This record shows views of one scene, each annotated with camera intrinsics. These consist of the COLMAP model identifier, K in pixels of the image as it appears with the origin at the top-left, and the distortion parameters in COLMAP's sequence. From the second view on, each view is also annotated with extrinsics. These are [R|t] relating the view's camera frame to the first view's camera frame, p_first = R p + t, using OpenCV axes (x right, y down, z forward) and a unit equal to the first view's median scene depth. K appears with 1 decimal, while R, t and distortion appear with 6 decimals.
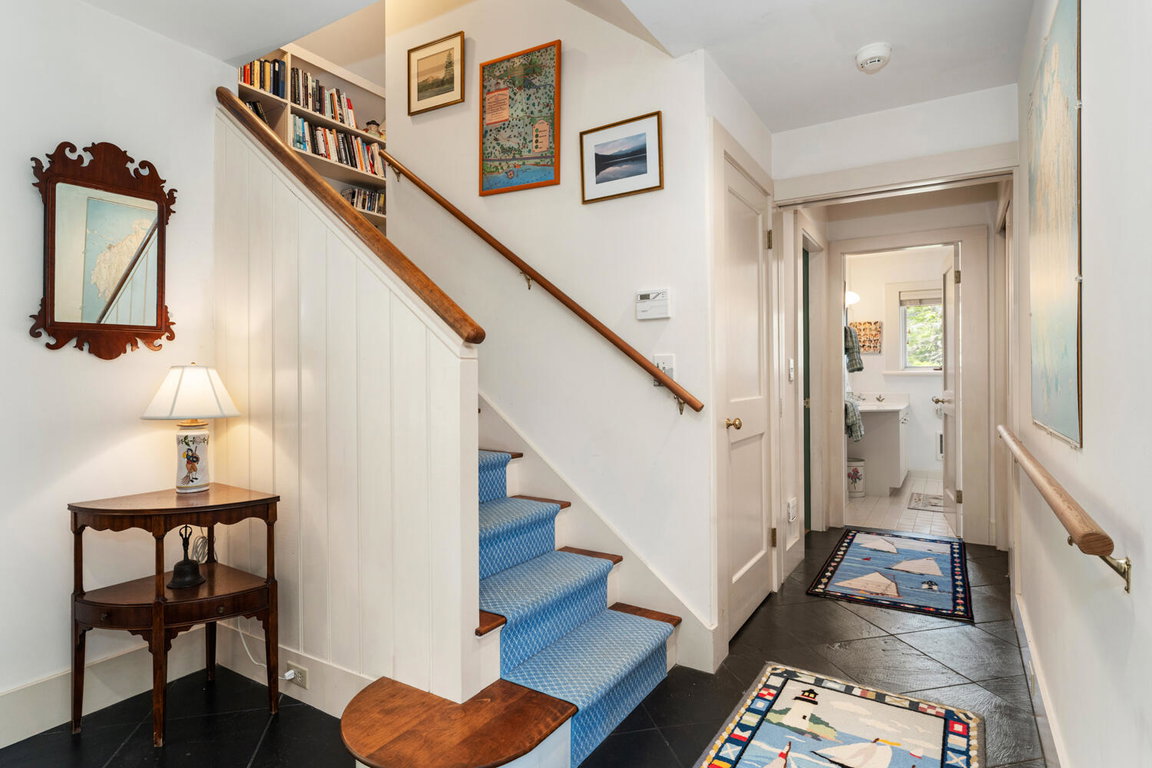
lens RADIAL K [[611.0, 0, 574.3], [0, 611.0, 372.8], [0, 0, 1]] dist [-0.001401, 0.000507]
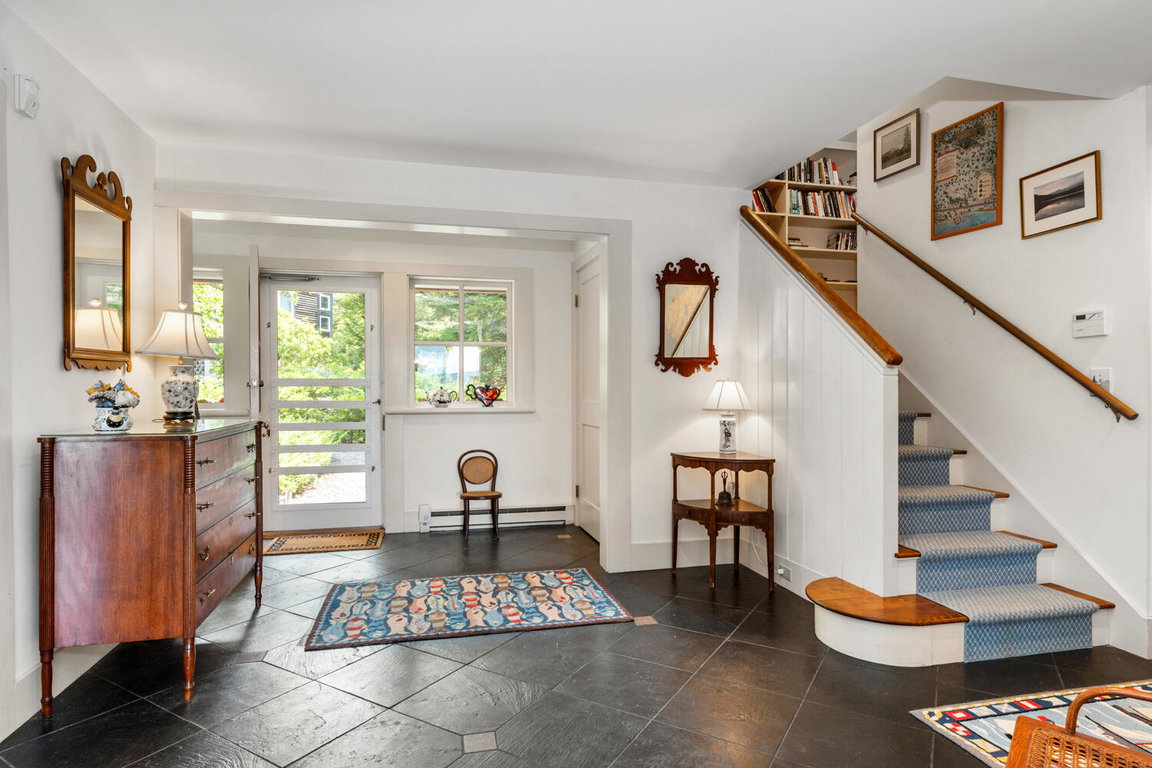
lens RADIAL K [[634.3, 0, 573.5], [0, 634.3, 383.7], [0, 0, 1]] dist [0.007879, -0.000017]
pose [[0.714042, 0.000773, -0.700103, 0.293330], [-0.001580, 0.999999, -0.000507, -0.000004], [0.700101, 0.001468, 0.714042, -0.539037]]
